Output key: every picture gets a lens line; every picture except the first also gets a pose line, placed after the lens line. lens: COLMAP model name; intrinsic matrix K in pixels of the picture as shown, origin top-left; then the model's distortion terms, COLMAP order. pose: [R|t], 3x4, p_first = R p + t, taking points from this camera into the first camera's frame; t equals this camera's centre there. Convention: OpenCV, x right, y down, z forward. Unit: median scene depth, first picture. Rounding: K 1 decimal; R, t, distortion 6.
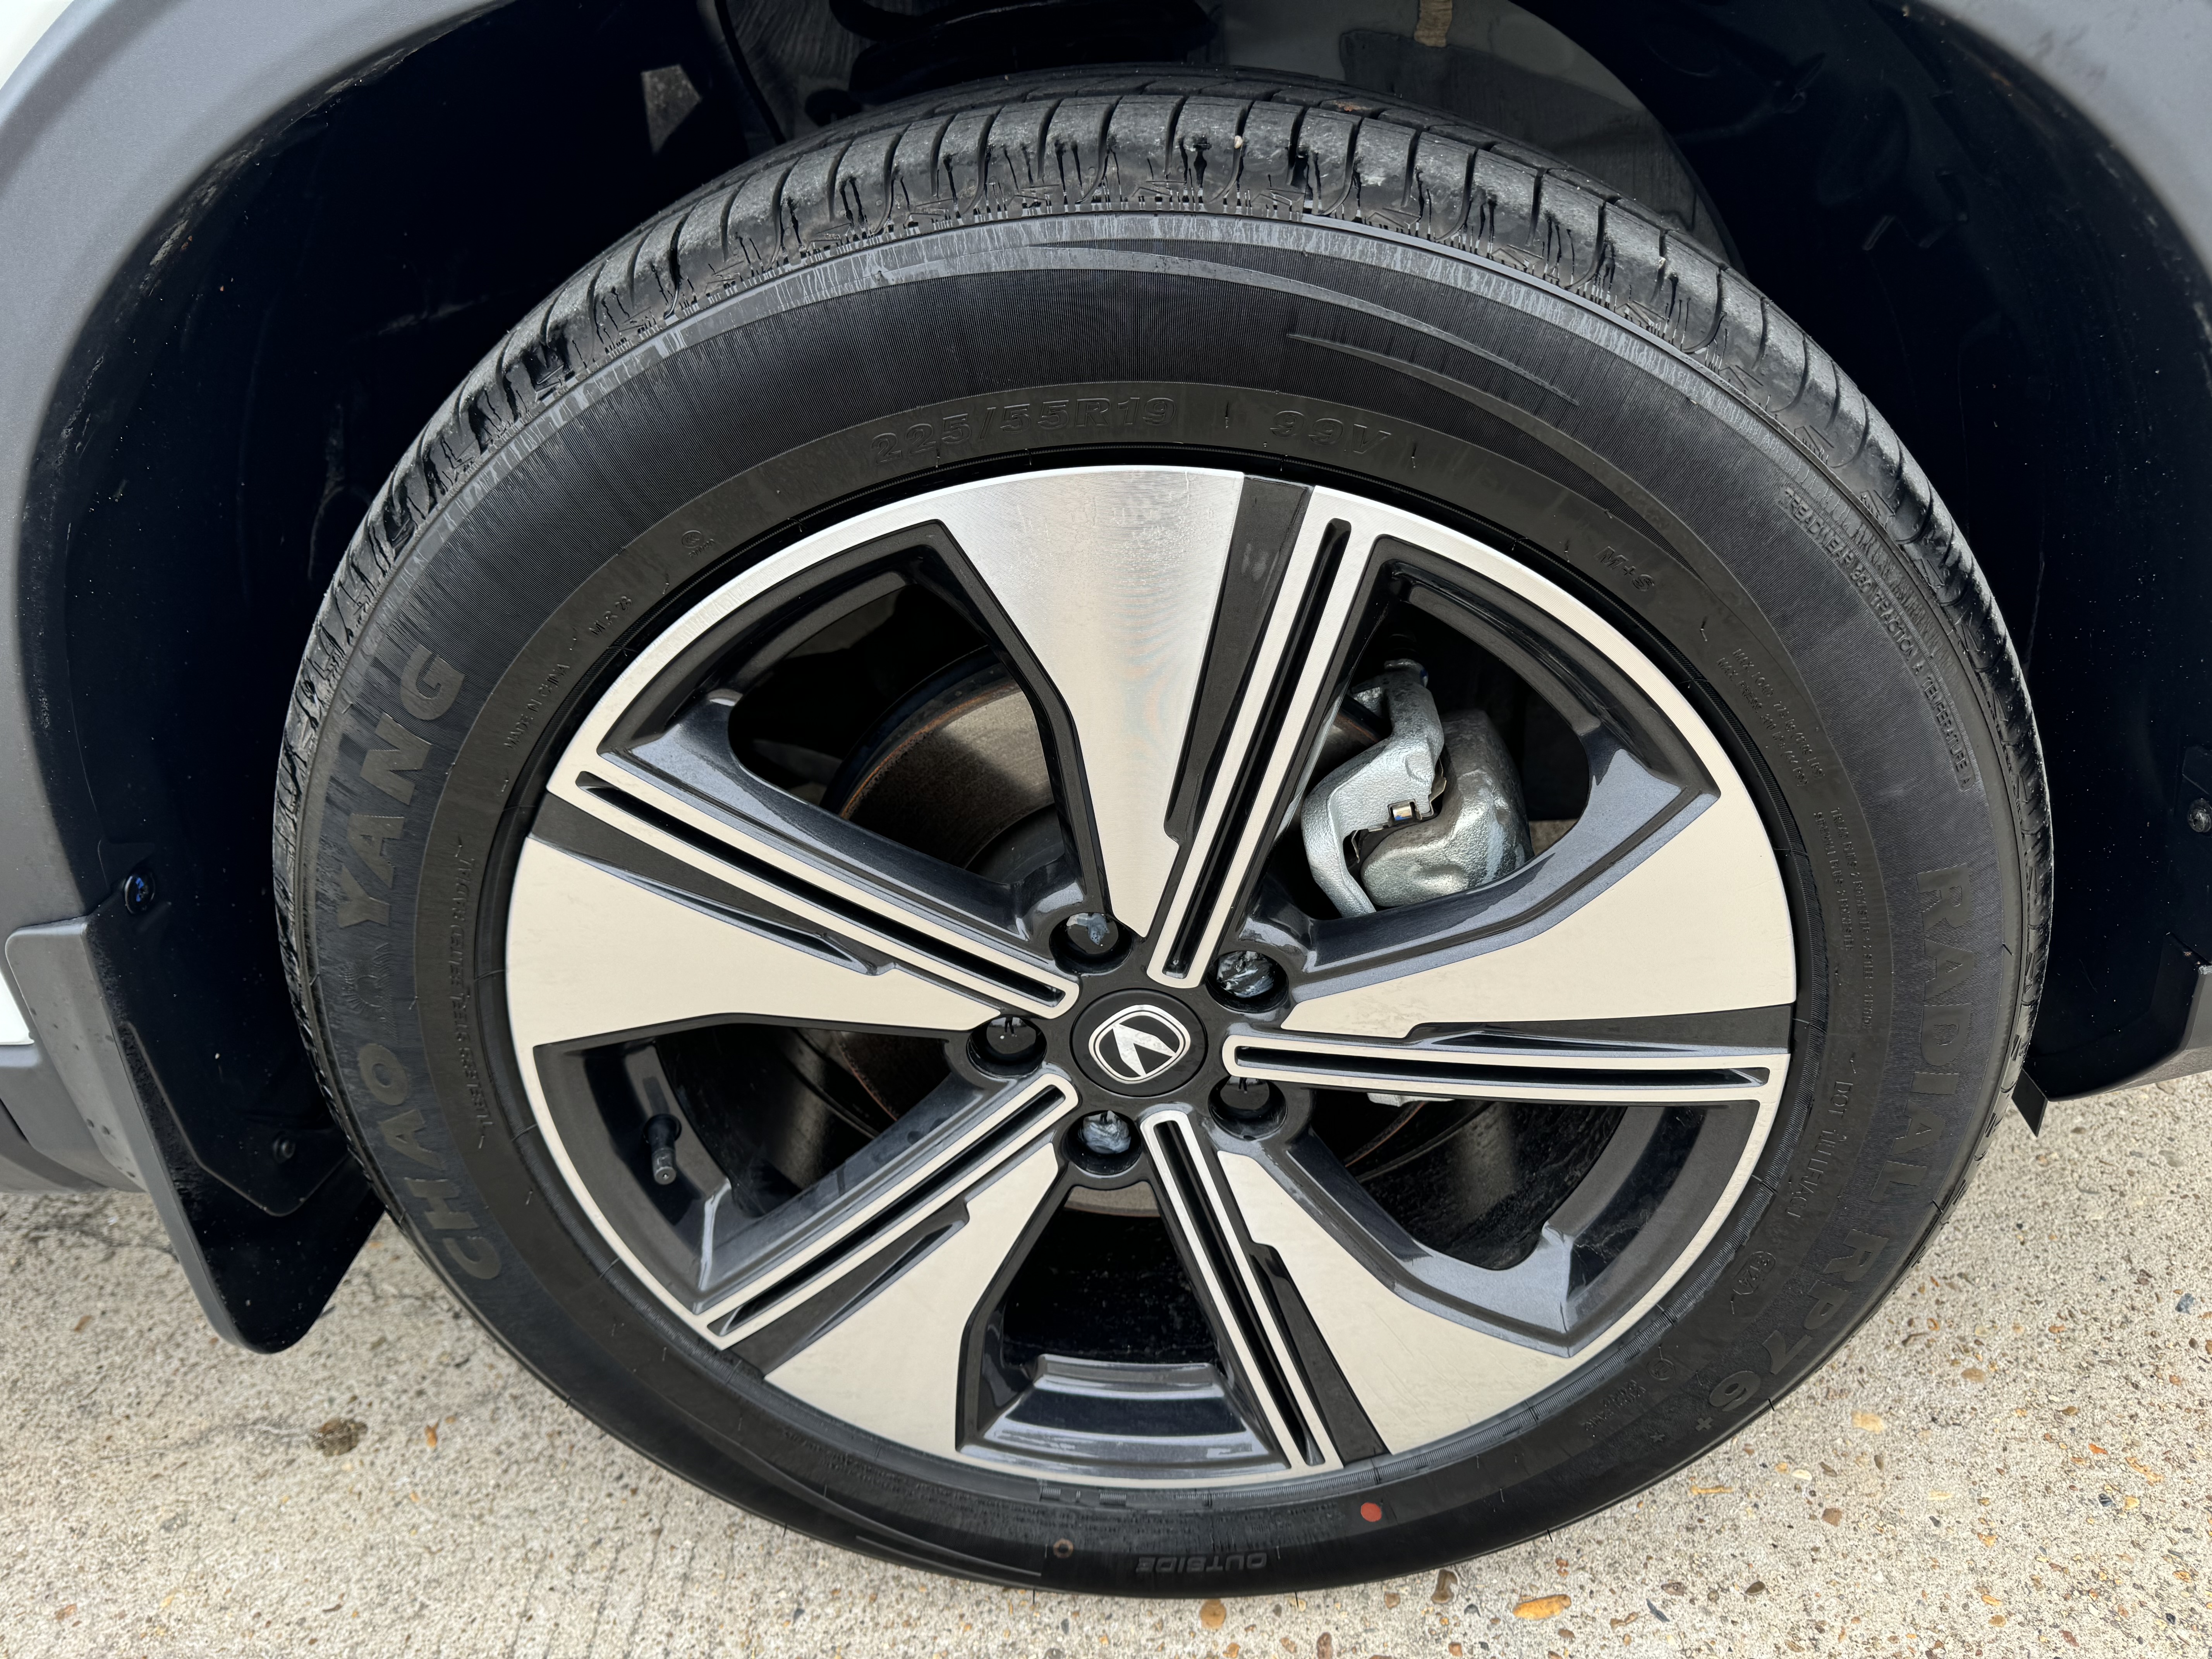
lens RADIAL K [[1575.3, 0, 1104.9], [0, 1575.3, 848.3], [0, 0, 1]] dist [0.030551, -0.041859]
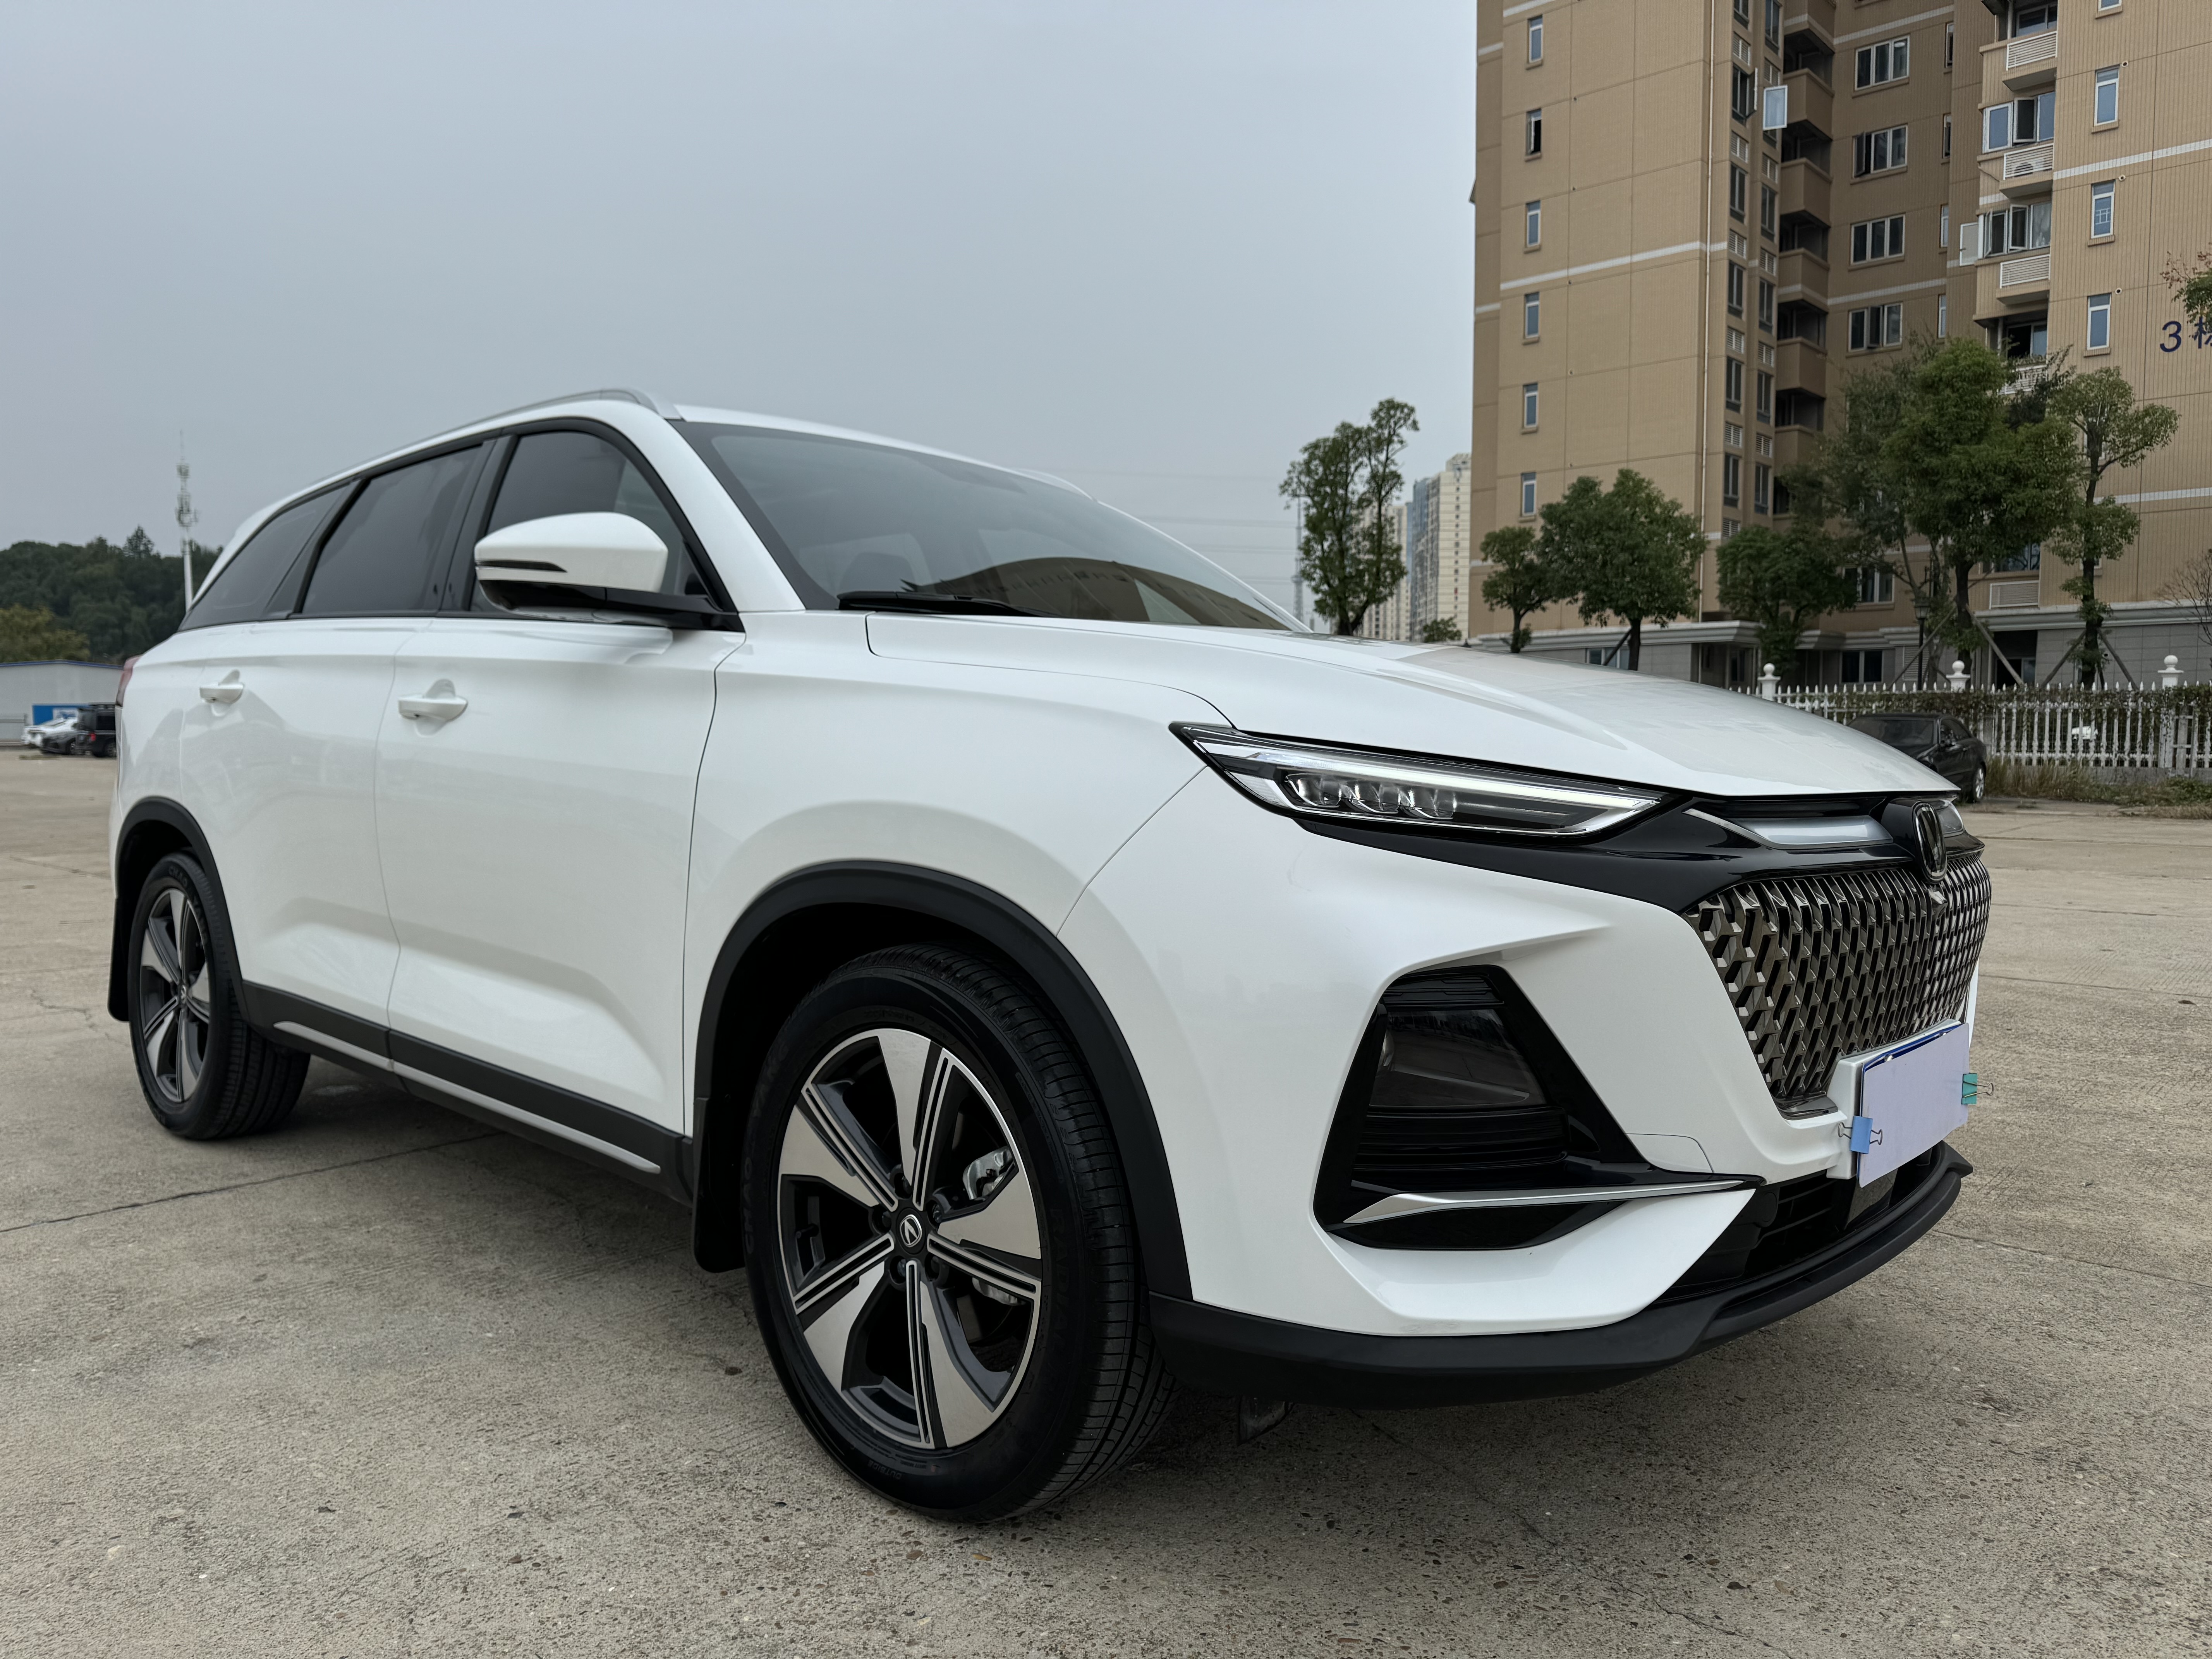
lens RADIAL K [[1583.2, 0, 1112.6], [0, 1583.2, 832.4], [0, 0, 1]] dist [0.000866, -0.010120]
pose [[0.755129, 0.123472, -0.643844, 2.186389], [-0.410571, 0.854721, -0.317623, 0.280352], [0.511089, 0.504190, 0.696118, -1.287970]]
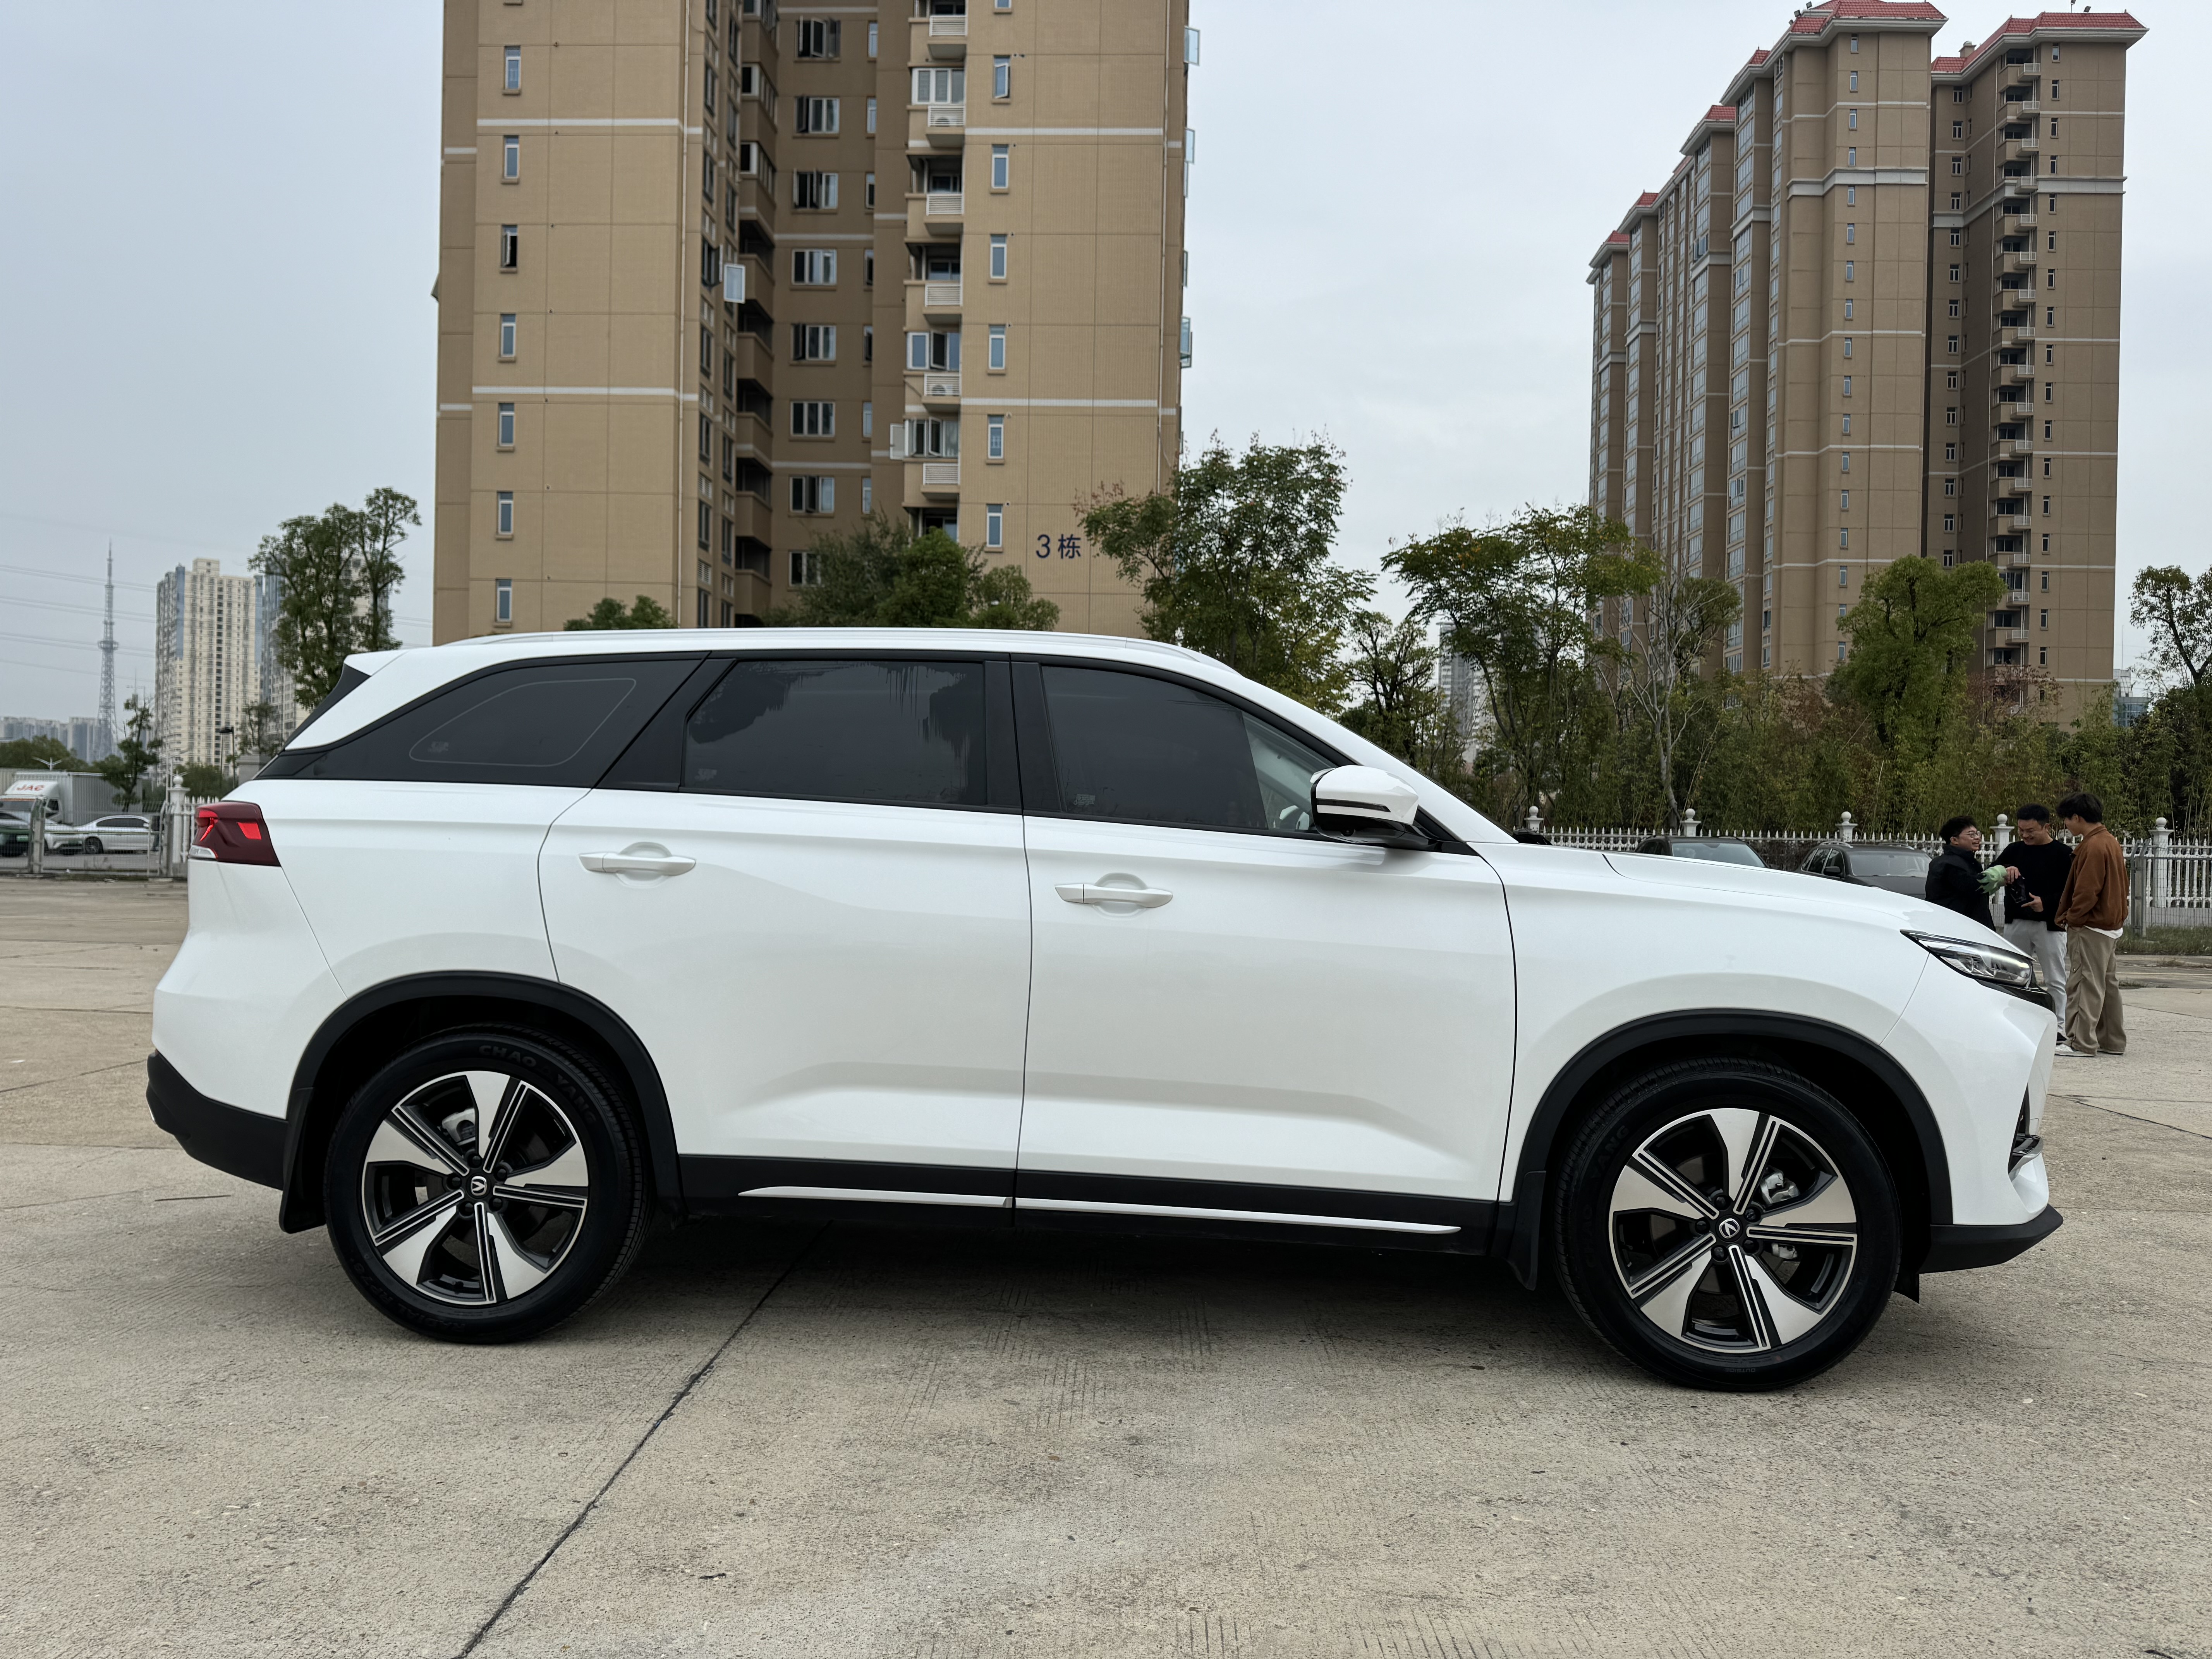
lens RADIAL K [[1575.3, 0, 1104.9], [0, 1575.3, 848.3], [0, 0, 1]] dist [0.030551, -0.041859]
pose [[0.993659, 0.112096, -0.008779, -2.112242], [-0.098402, 0.829184, -0.550246, 2.157720], [-0.054401, 0.547621, 0.834956, -3.890679]]
